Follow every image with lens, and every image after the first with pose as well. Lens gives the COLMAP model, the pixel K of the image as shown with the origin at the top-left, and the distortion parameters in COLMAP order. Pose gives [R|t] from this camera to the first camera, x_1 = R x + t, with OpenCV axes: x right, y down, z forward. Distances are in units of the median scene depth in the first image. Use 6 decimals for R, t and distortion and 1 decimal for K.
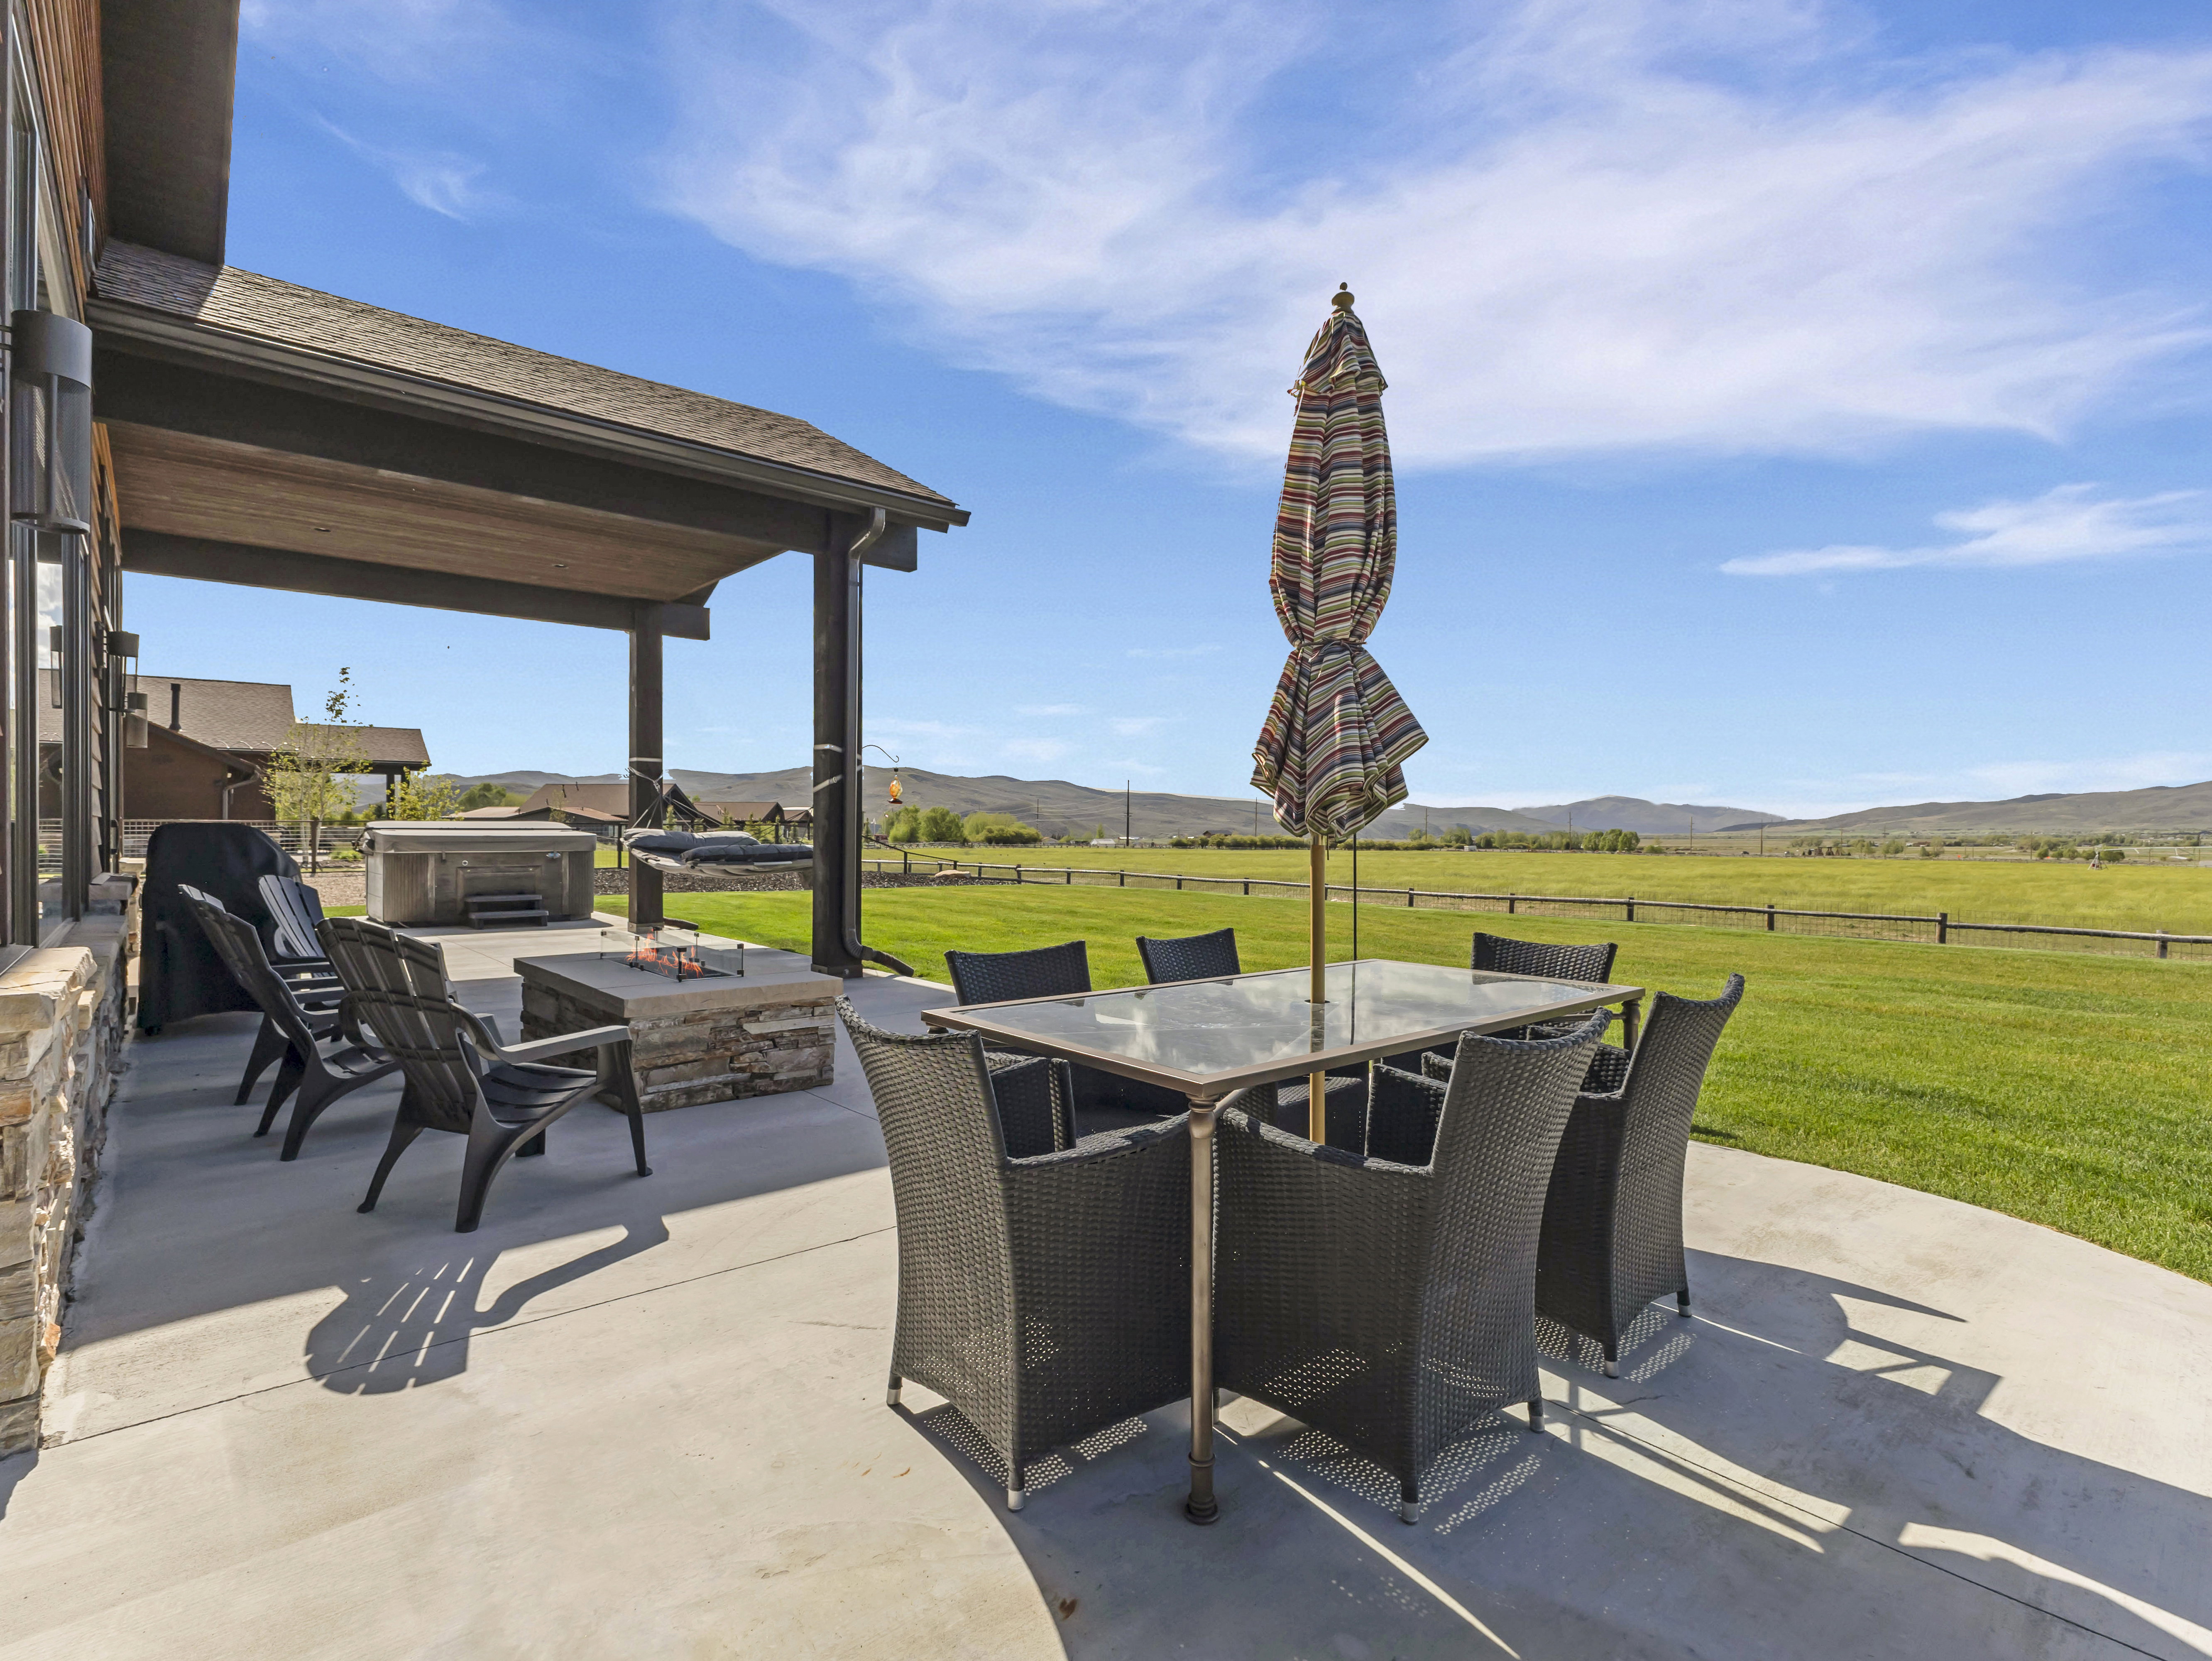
lens RADIAL K [[1077.2, 0, 1106.0], [0, 1077.2, 830.5], [0, 0, 1]] dist [0.001520, -0.000317]
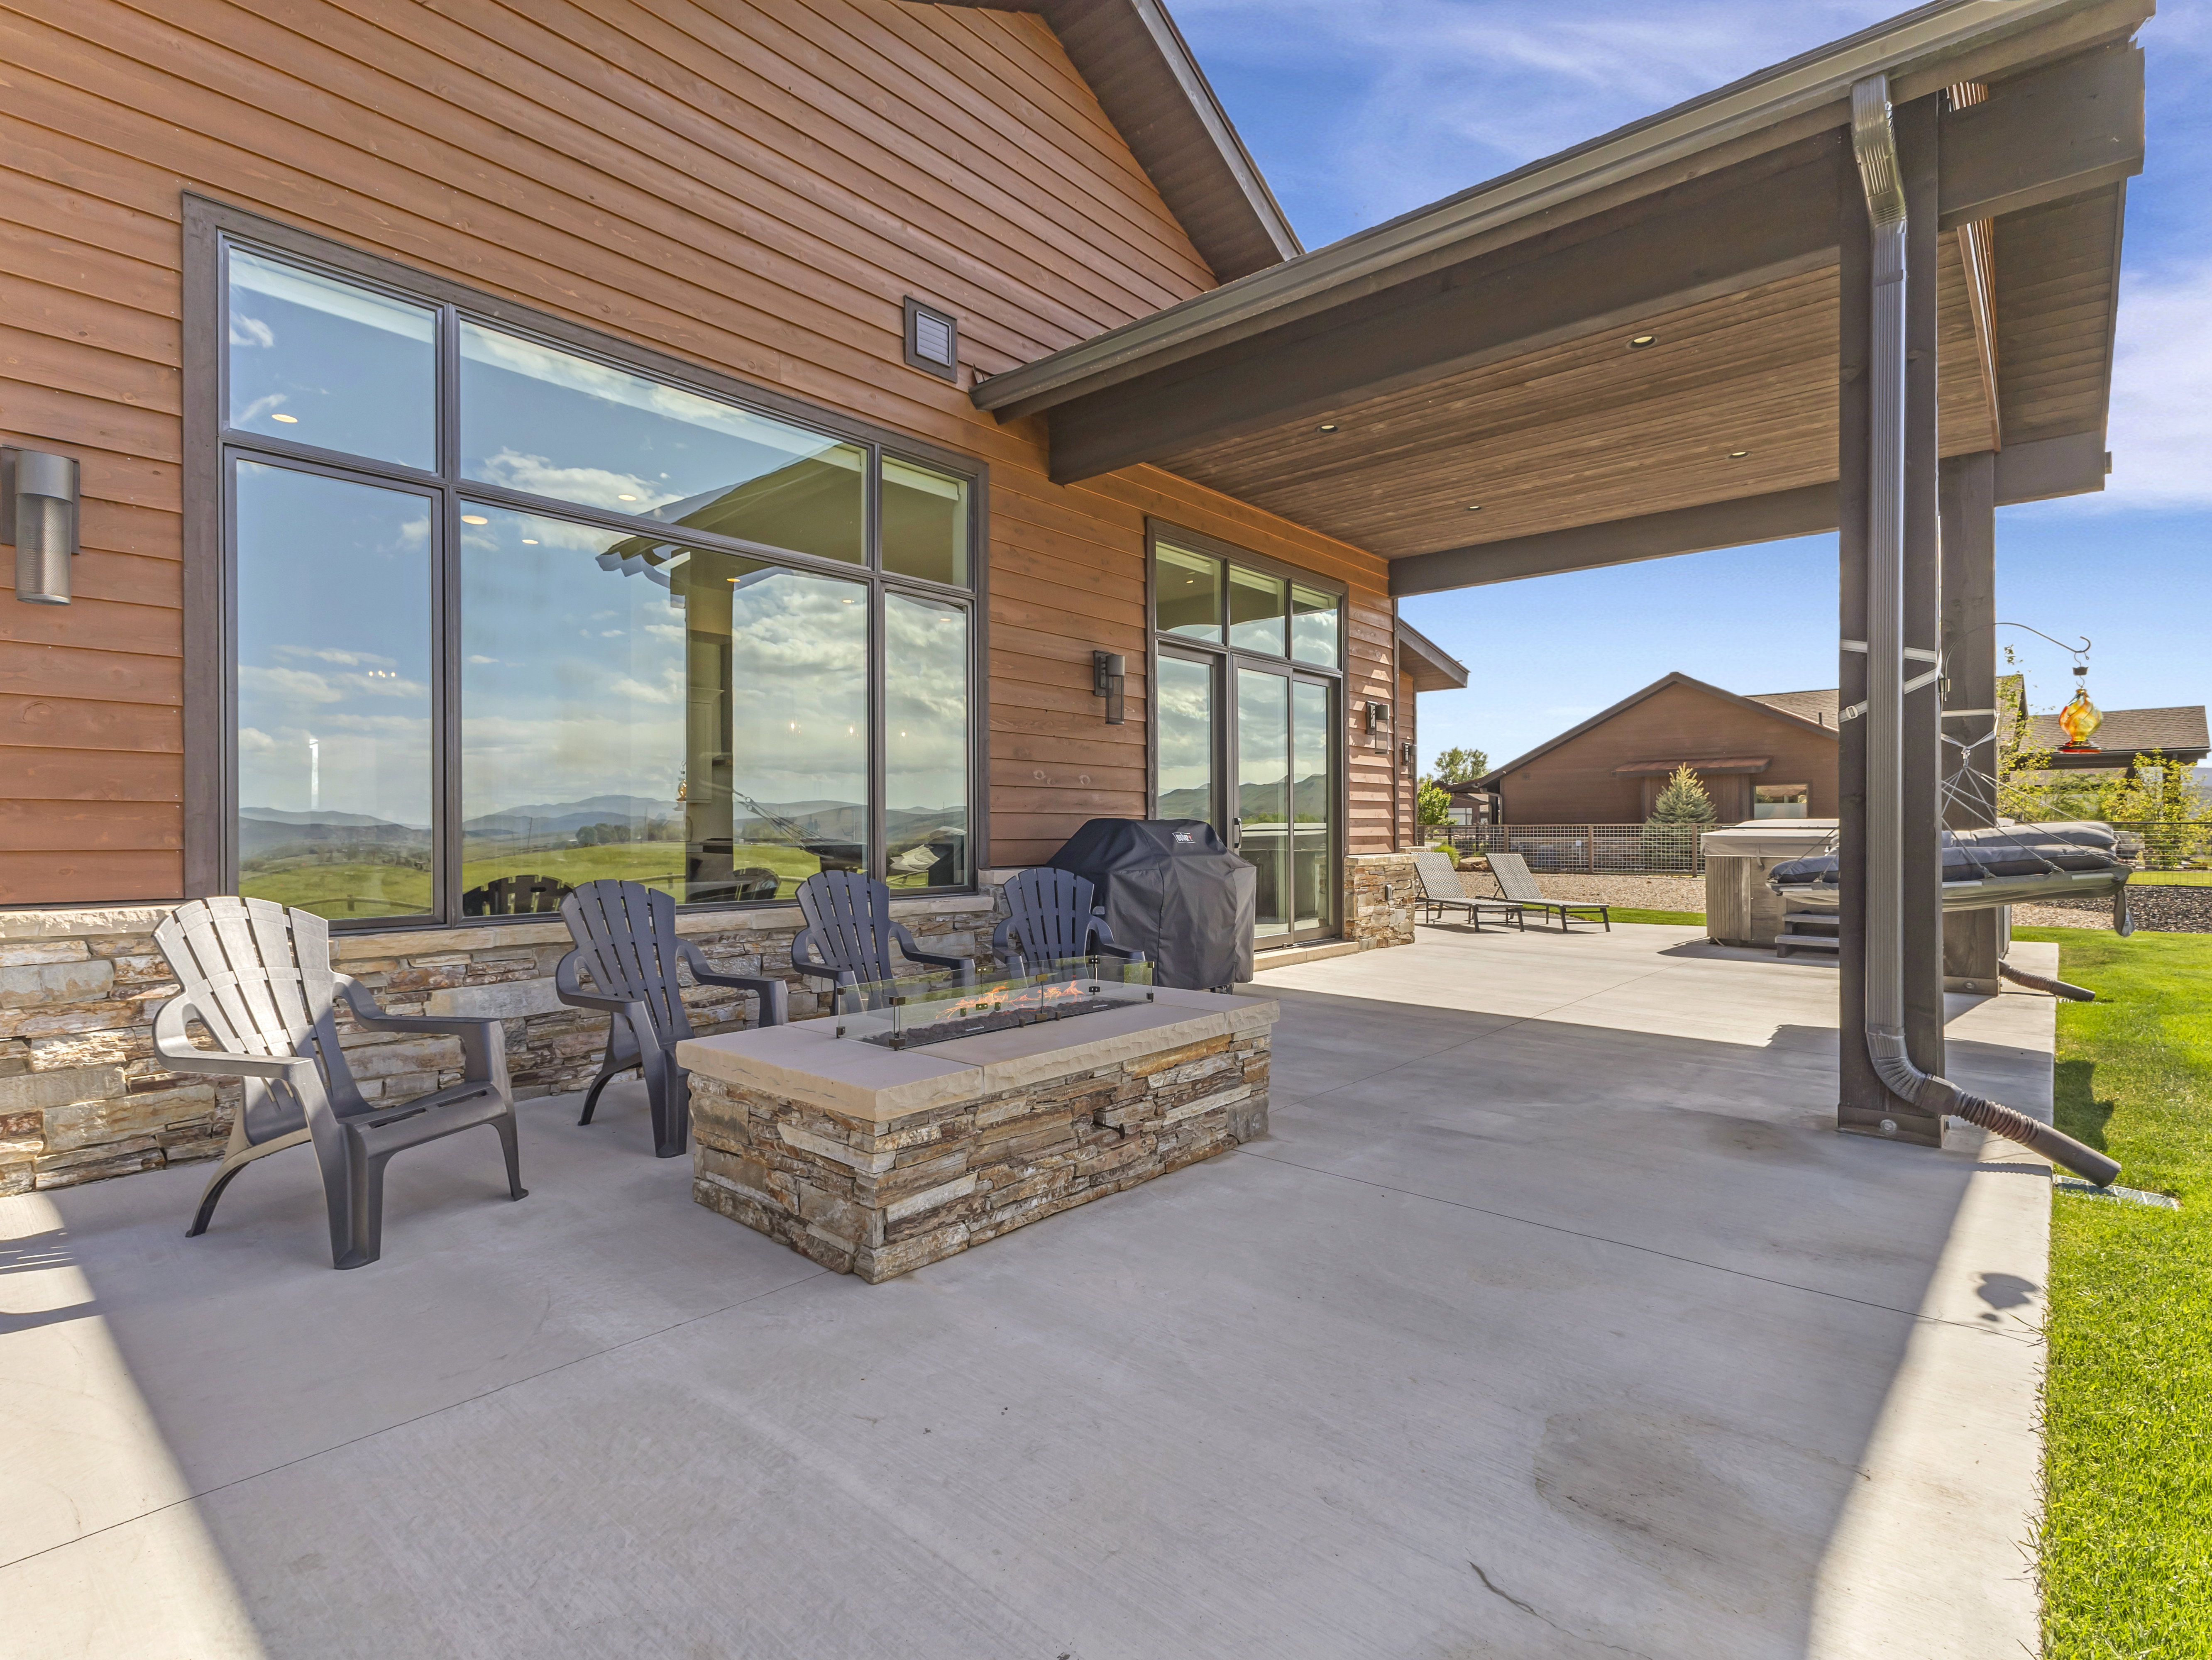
lens RADIAL K [[1077.0, 0, 1106.0], [0, 1077.0, 830.0], [0, 0, 1]] dist [0.001520, -0.000317]
pose [[0.136544, -0.007459, -0.990606, 0.301486], [0.000664, 0.999972, -0.007438, 0.015089], [0.990634, 0.000358, 0.136545, 1.080433]]
